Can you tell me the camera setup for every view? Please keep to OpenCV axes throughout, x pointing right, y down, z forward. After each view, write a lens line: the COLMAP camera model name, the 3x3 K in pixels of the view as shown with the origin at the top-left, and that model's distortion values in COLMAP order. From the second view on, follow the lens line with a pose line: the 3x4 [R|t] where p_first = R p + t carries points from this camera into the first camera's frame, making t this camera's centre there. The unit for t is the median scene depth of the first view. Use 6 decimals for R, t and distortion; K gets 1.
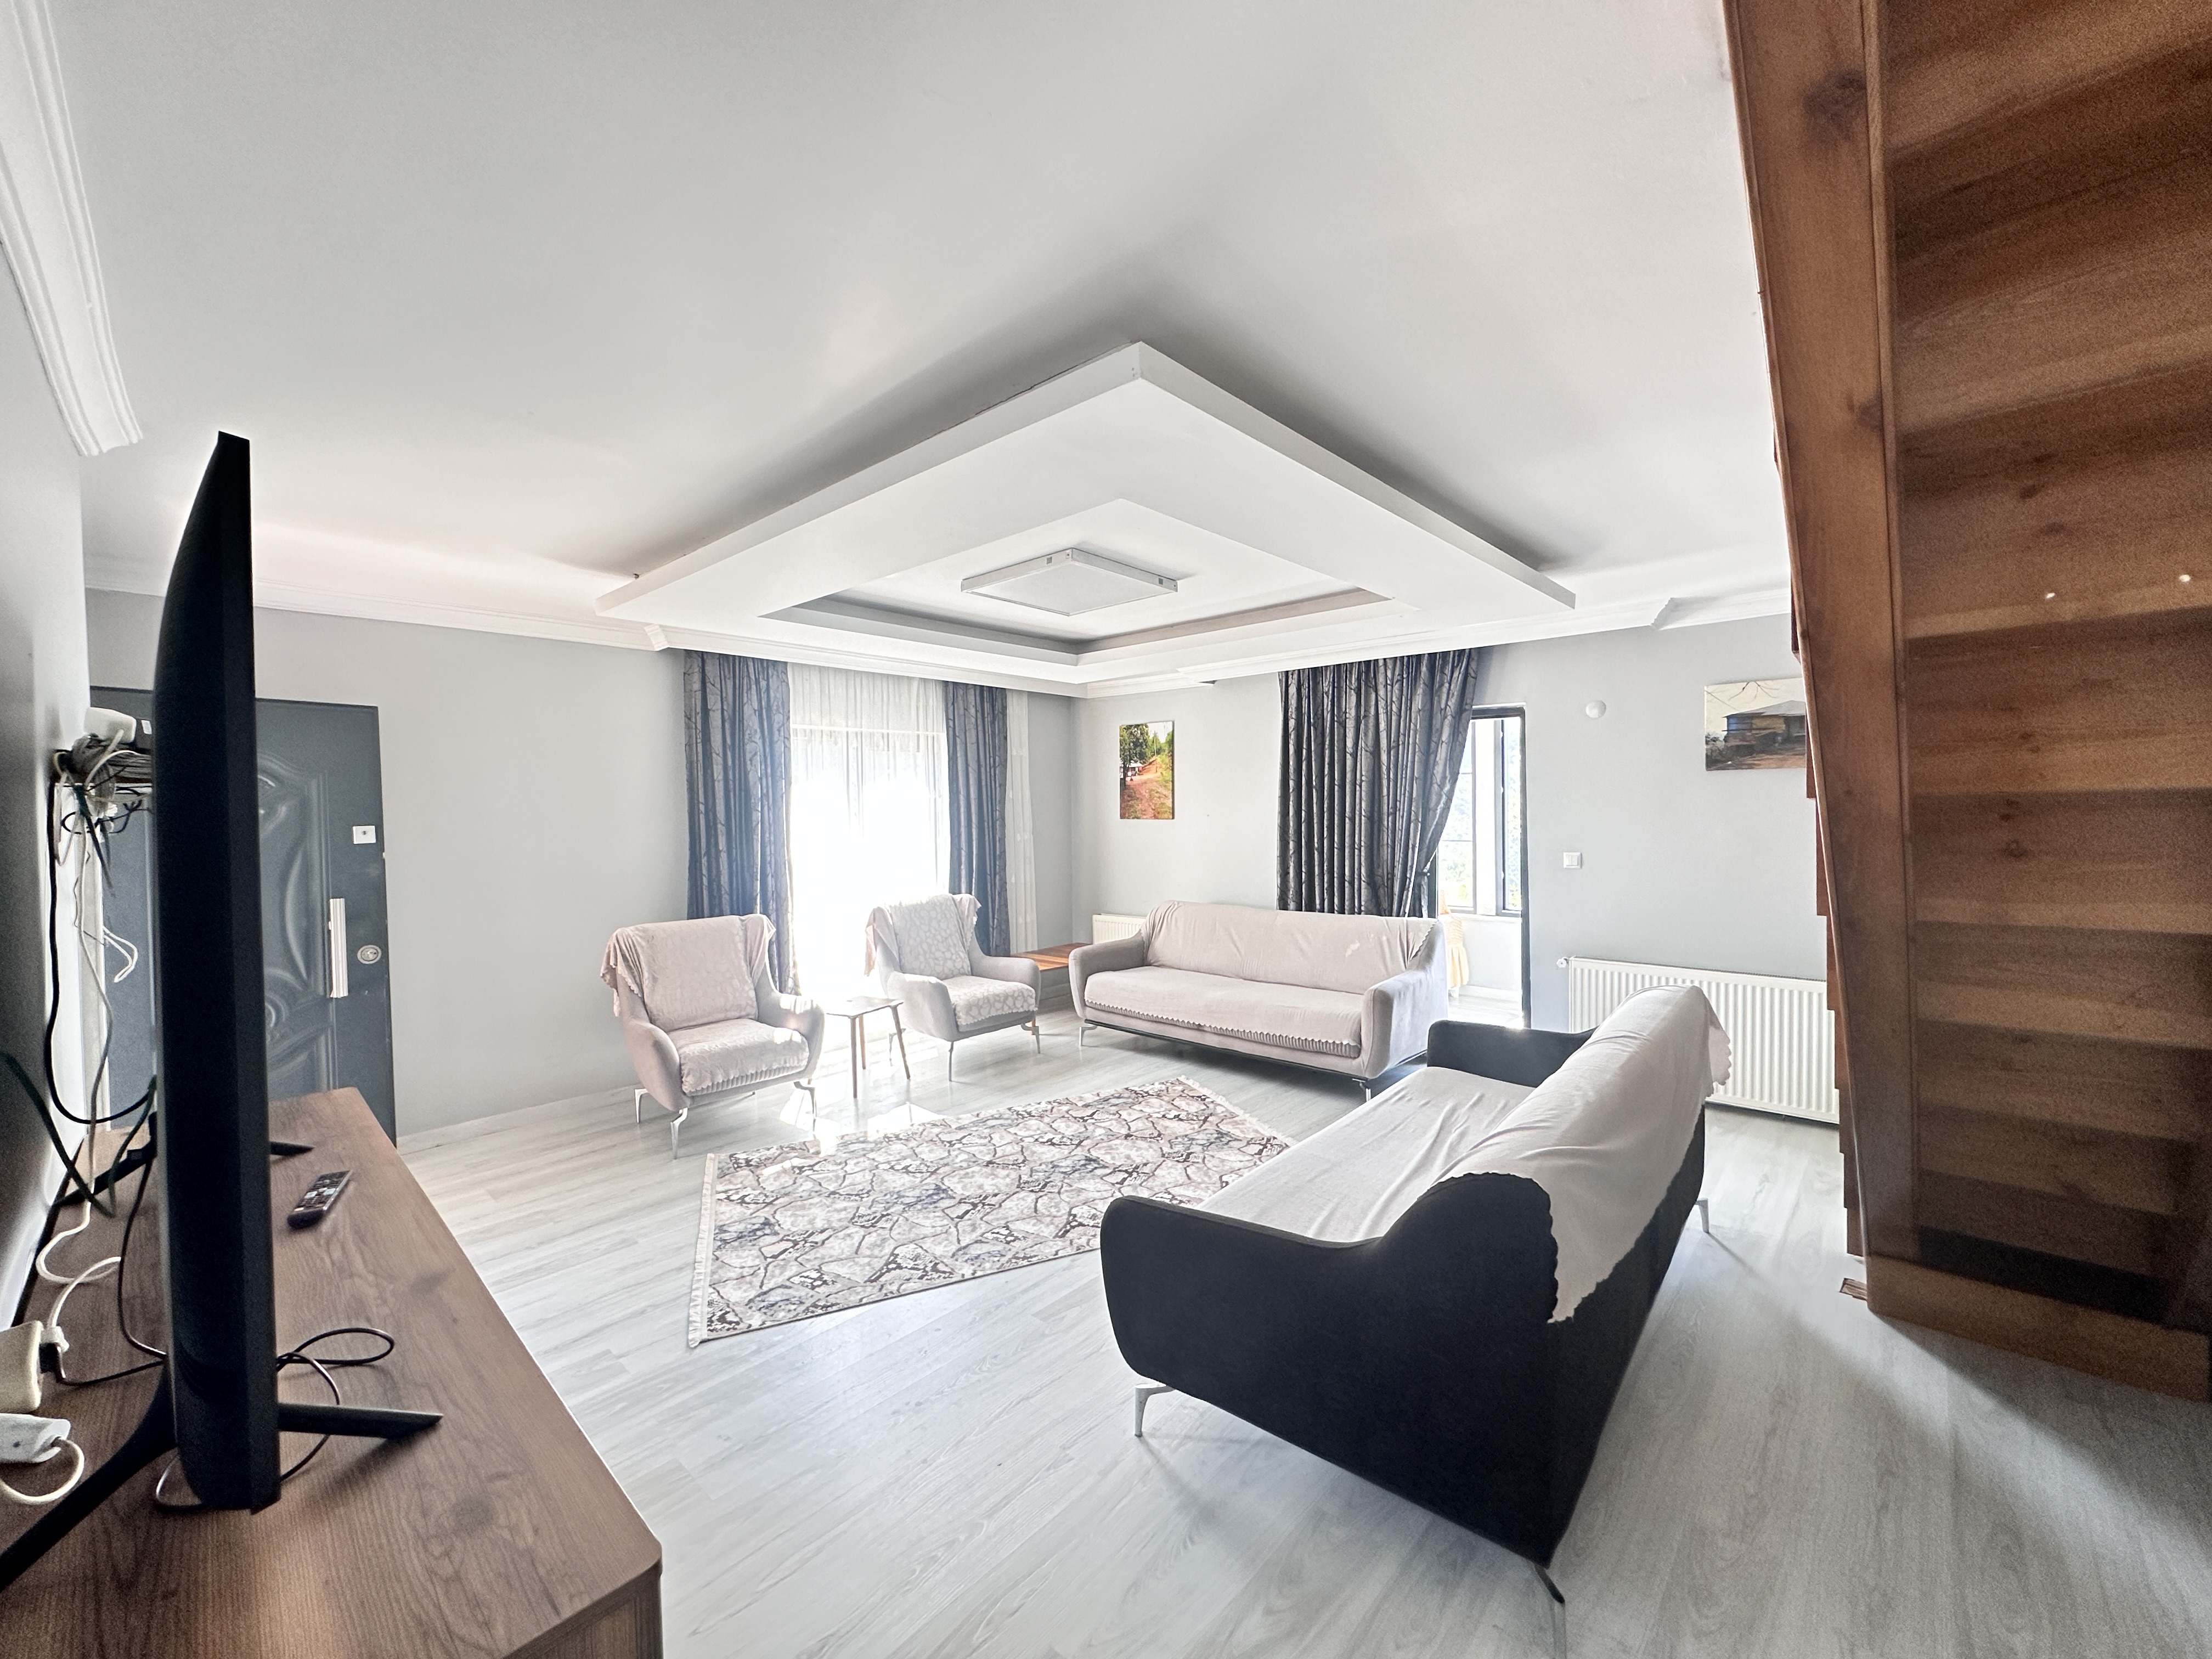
lens RADIAL K [[881.5, 0, 1103.9], [0, 881.5, 825.6], [0, 0, 1]] dist [-0.007365, 0.000612]
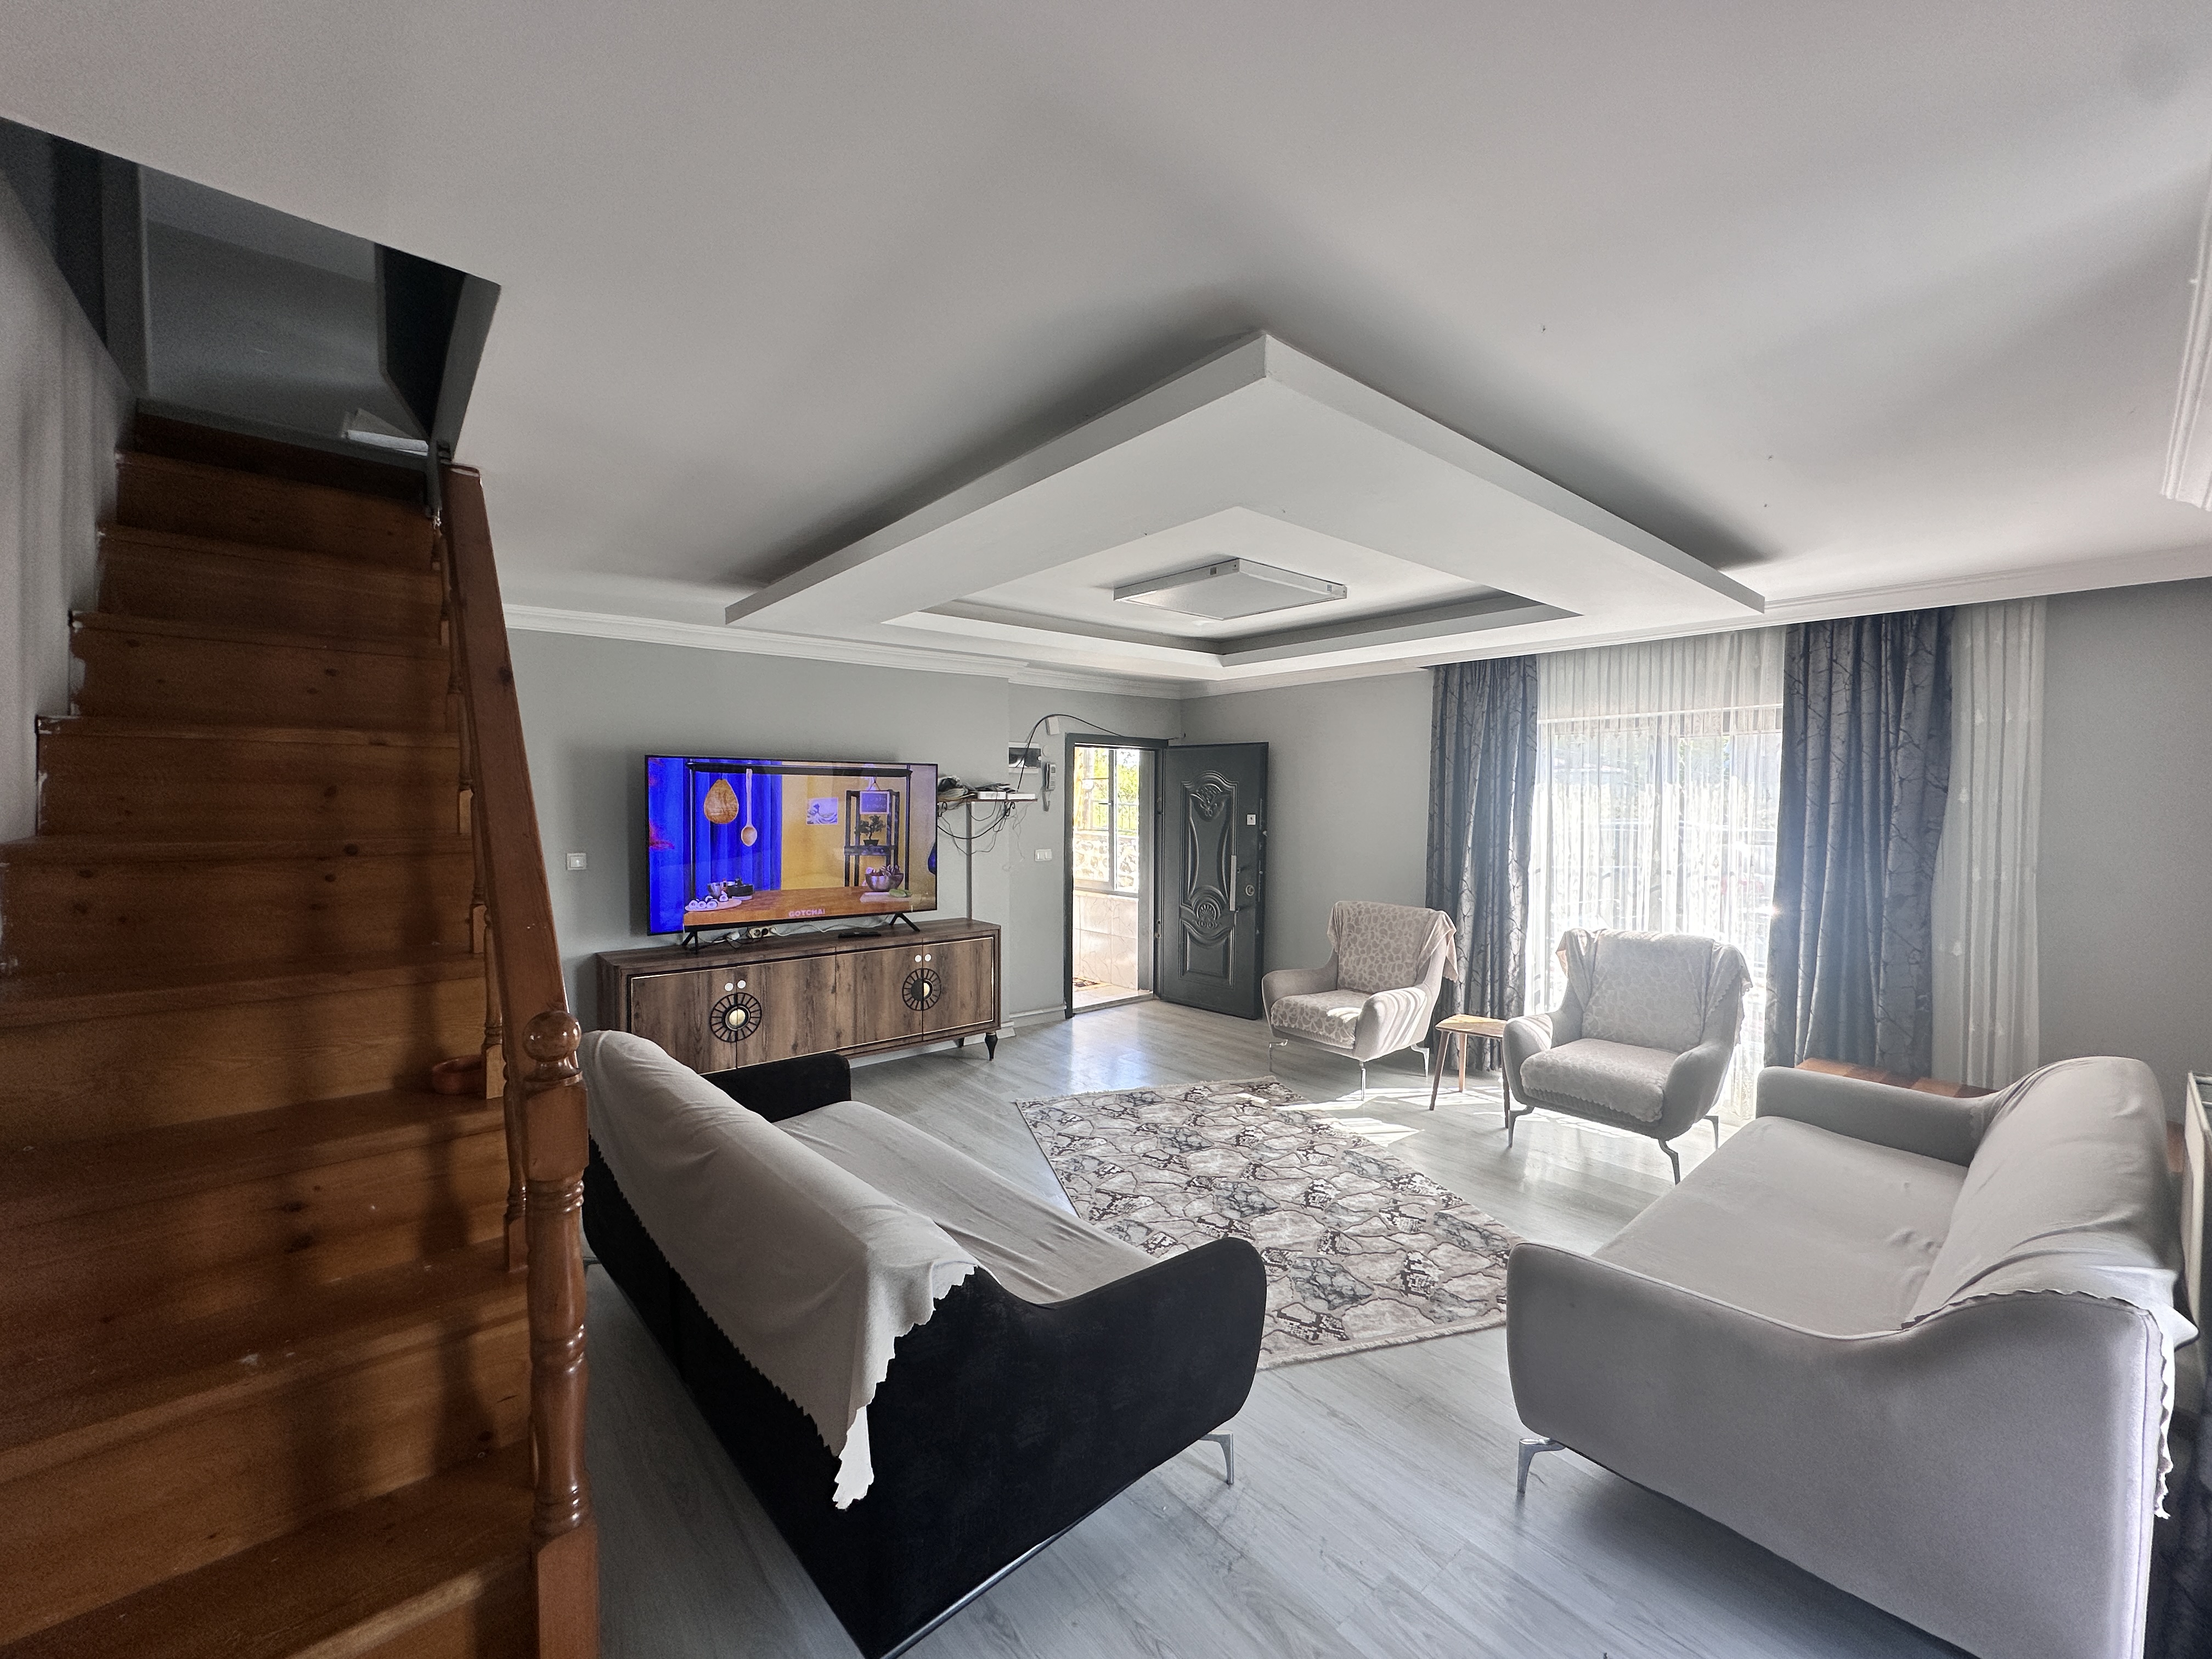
lens RADIAL K [[881.5, 0, 1103.9], [0, 881.5, 825.6], [0, 0, 1]] dist [-0.007365, 0.000612]
pose [[-0.115803, 0.052532, -0.991882, 0.818060], [-0.019170, 0.998296, 0.055110, -0.060681], [0.993087, 0.025397, -0.114599, 0.855229]]
